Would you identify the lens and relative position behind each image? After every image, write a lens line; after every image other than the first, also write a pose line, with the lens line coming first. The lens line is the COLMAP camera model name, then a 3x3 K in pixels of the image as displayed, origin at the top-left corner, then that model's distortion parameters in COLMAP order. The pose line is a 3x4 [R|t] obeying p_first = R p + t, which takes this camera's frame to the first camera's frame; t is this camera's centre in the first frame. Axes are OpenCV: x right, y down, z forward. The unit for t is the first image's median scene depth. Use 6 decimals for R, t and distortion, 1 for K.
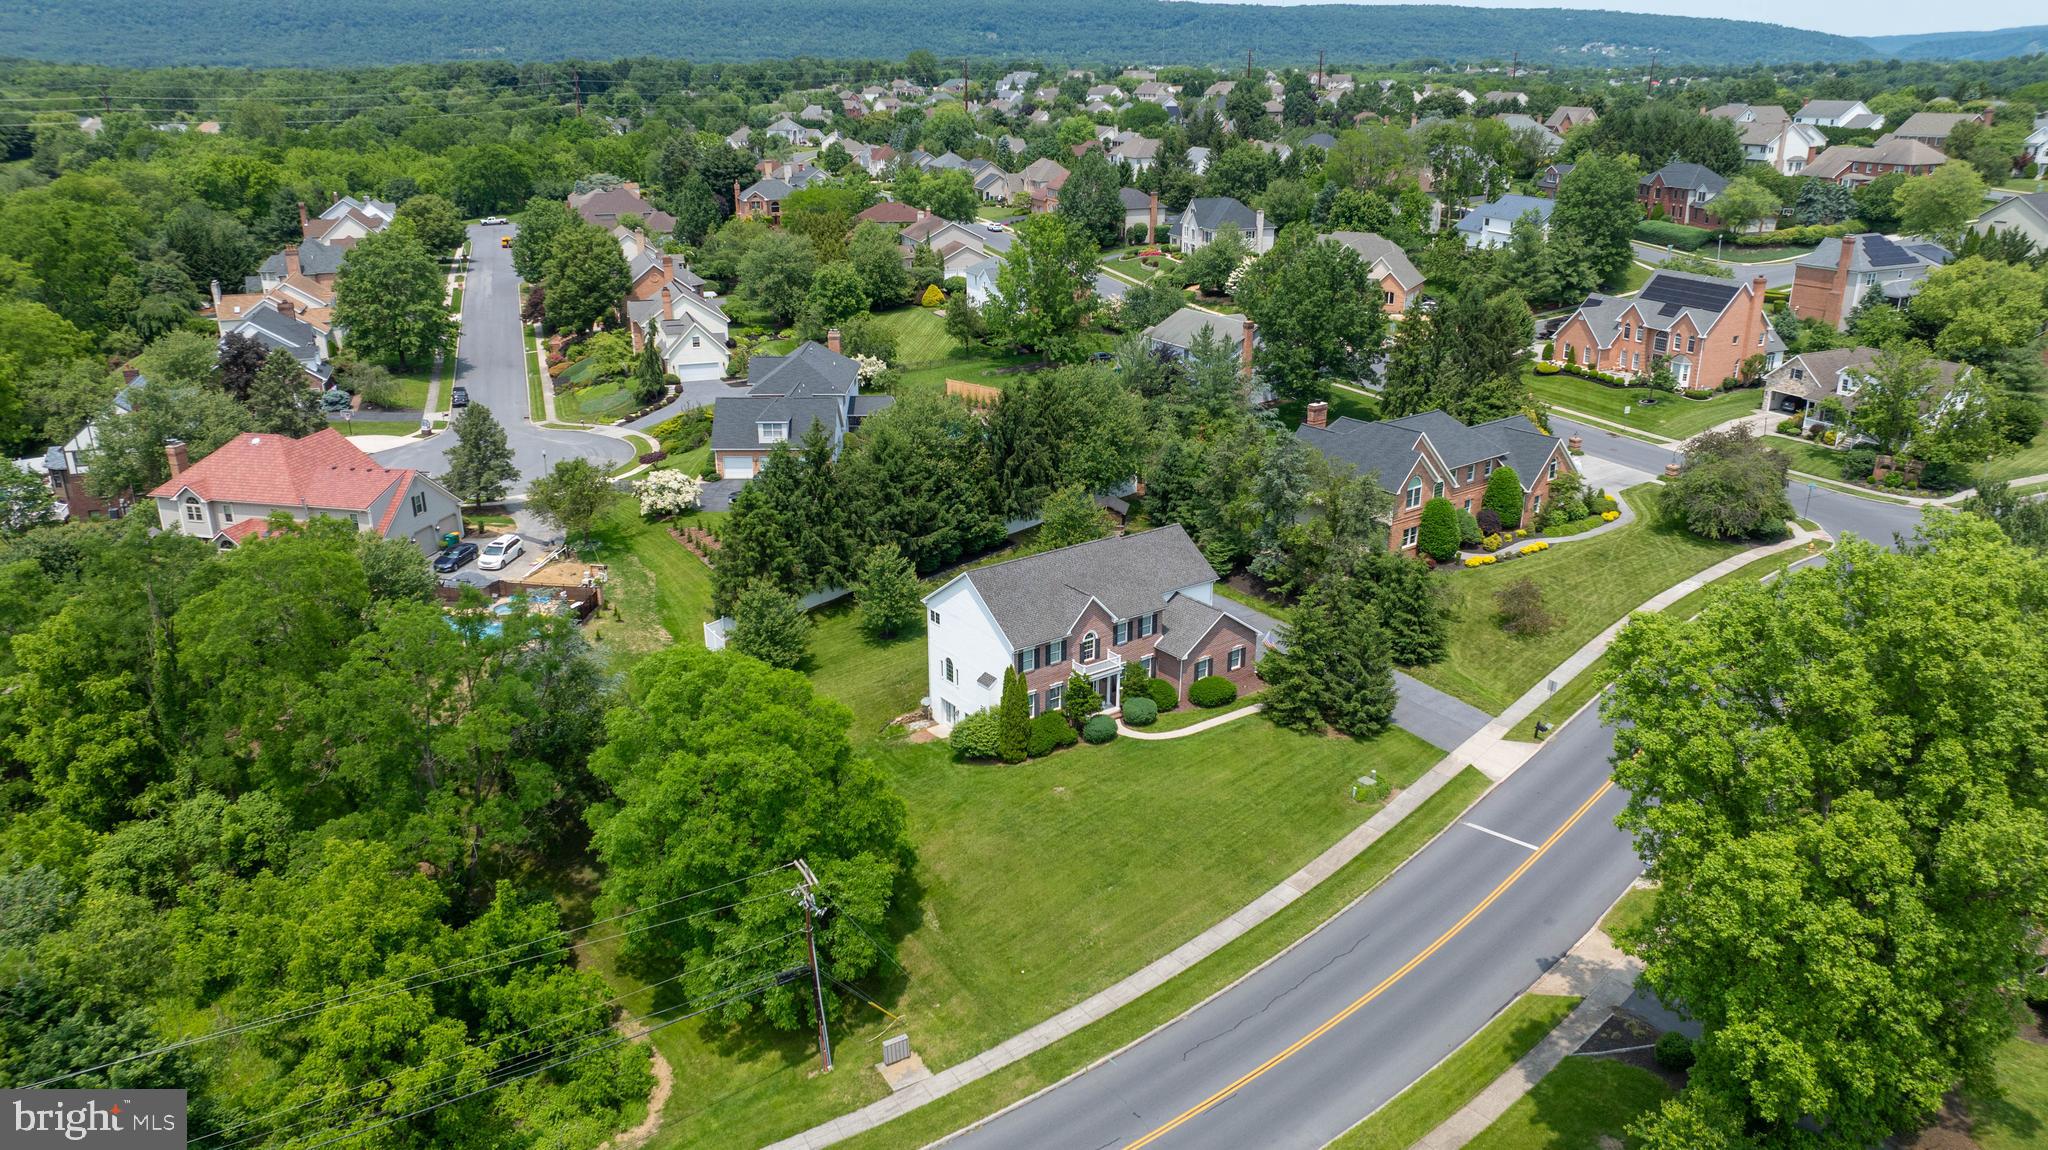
lens RADIAL K [[1423.8, 0, 1024.5], [0, 1423.8, 570.9], [0, 0, 1]] dist [-0.020719, -0.003559]
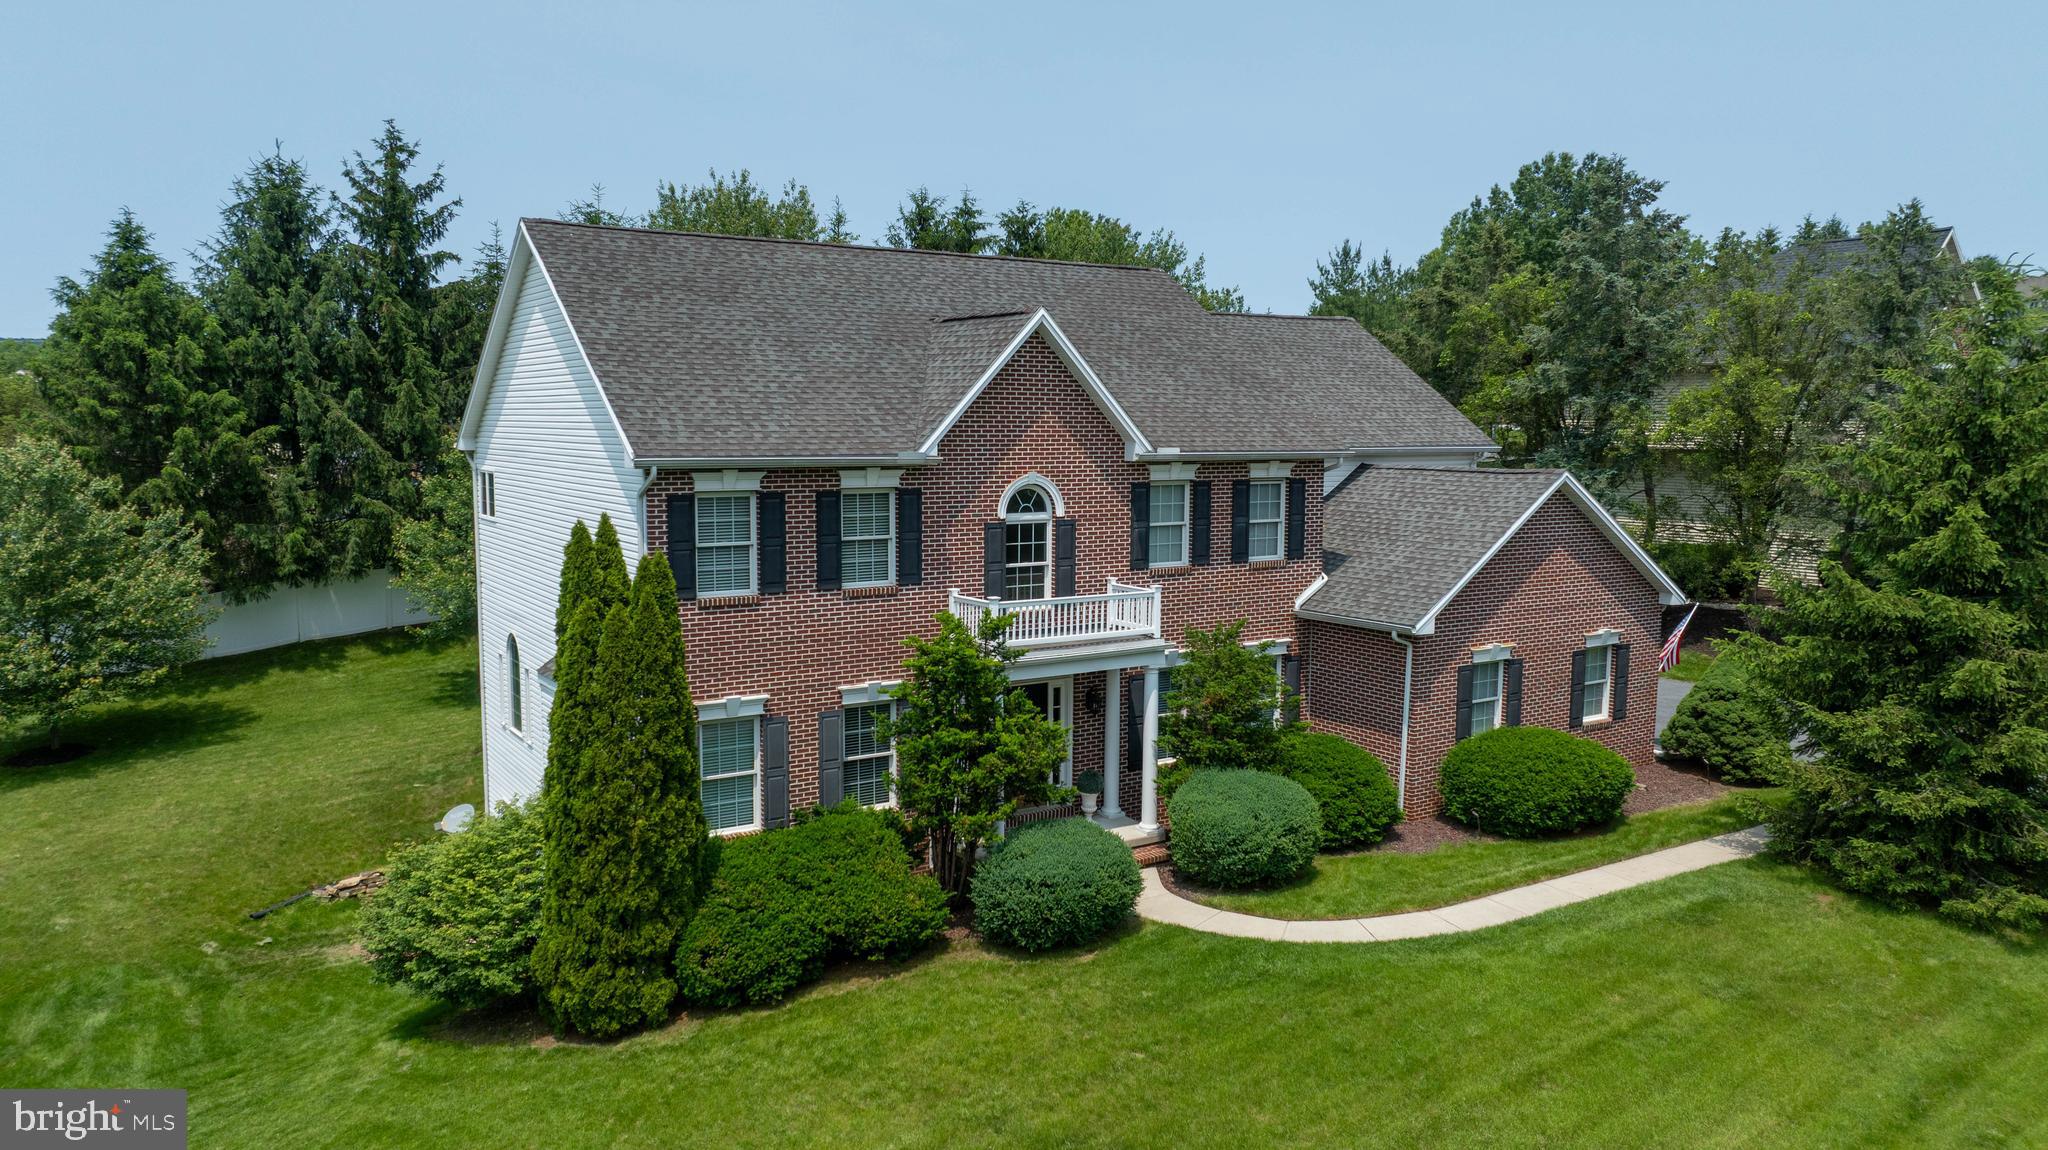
lens RADIAL K [[1423.8, 0, 1033.7], [0, 1423.8, 576.8], [0, 0, 1]] dist [-0.020719, -0.003559]
pose [[0.998749, 0.015357, -0.047588, 0.057386], [-0.025955, 0.972643, -0.230850, 0.112082], [0.042741, 0.231797, 0.971825, 0.764604]]
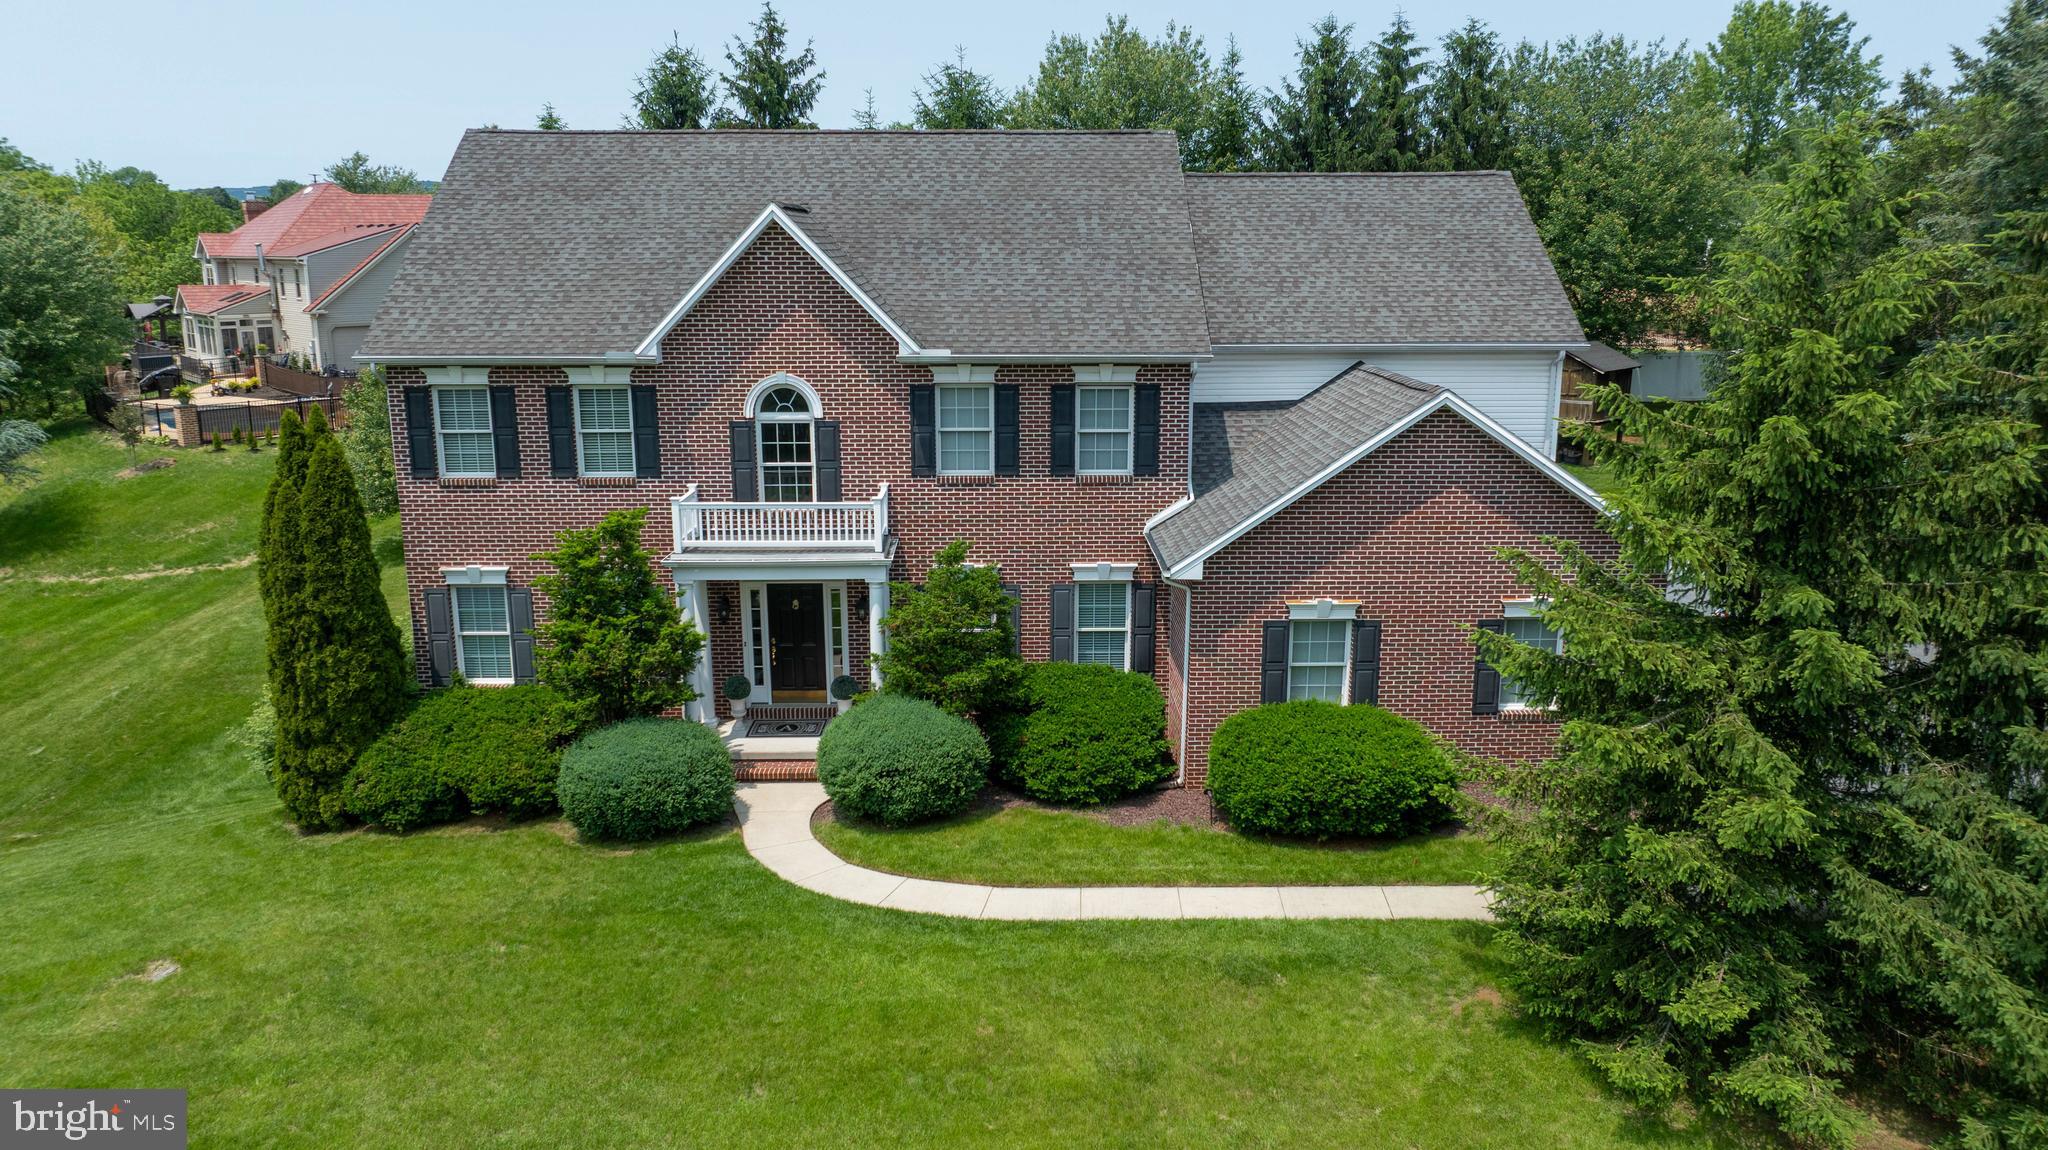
lens RADIAL K [[1423.8, 0, 1028.5], [0, 1423.8, 576.8], [0, 0, 1]] dist [-0.020719, -0.003559]
pose [[0.824588, 0.135678, -0.549223, 0.210595], [-0.194818, 0.979538, -0.050513, 0.077824], [0.531131, 0.148651, 0.834148, 0.821298]]
